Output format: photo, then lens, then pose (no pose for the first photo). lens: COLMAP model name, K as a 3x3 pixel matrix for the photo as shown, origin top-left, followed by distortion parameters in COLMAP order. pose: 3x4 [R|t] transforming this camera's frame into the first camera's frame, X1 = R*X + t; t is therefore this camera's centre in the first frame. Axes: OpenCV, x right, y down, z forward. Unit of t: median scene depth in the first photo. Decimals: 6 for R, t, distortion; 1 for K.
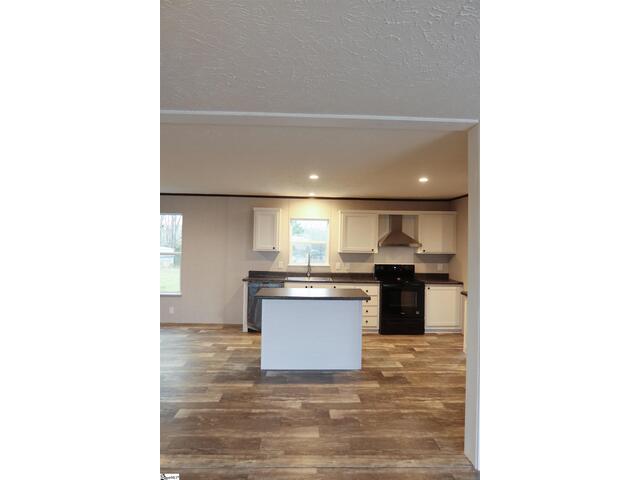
lens RADIAL K [[329.1, 0, 320.0], [0, 329.1, 240.0], [0, 0, 1]] dist [-0.019114, -0.000176]
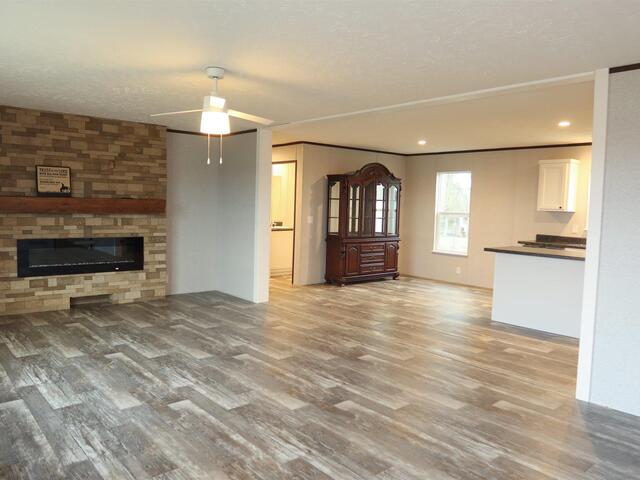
lens RADIAL K [[495.0, 0, 320.0], [0, 495.0, 240.0], [0, 0, 1]] dist [-0.025669, 0.001065]
pose [[0.626353, 0.054225, -0.777651, 0.467900], [-0.001808, 0.997676, 0.068111, 0.023772], [0.779537, -0.041255, 0.624996, -0.269228]]
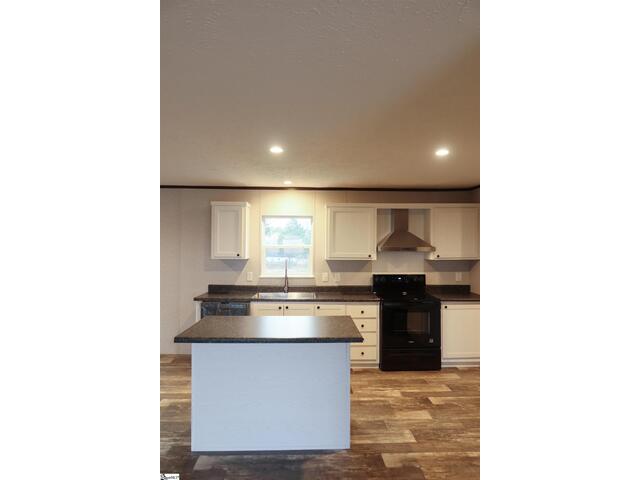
lens RADIAL K [[329.1, 0, 320.0], [0, 329.1, 240.0], [0, 0, 1]] dist [-0.019114, -0.000176]
pose [[0.999915, -0.011589, -0.005891, 0.053167], [0.011578, 0.999931, -0.001786, -0.006401], [0.005912, 0.001718, 0.999981, 0.257253]]
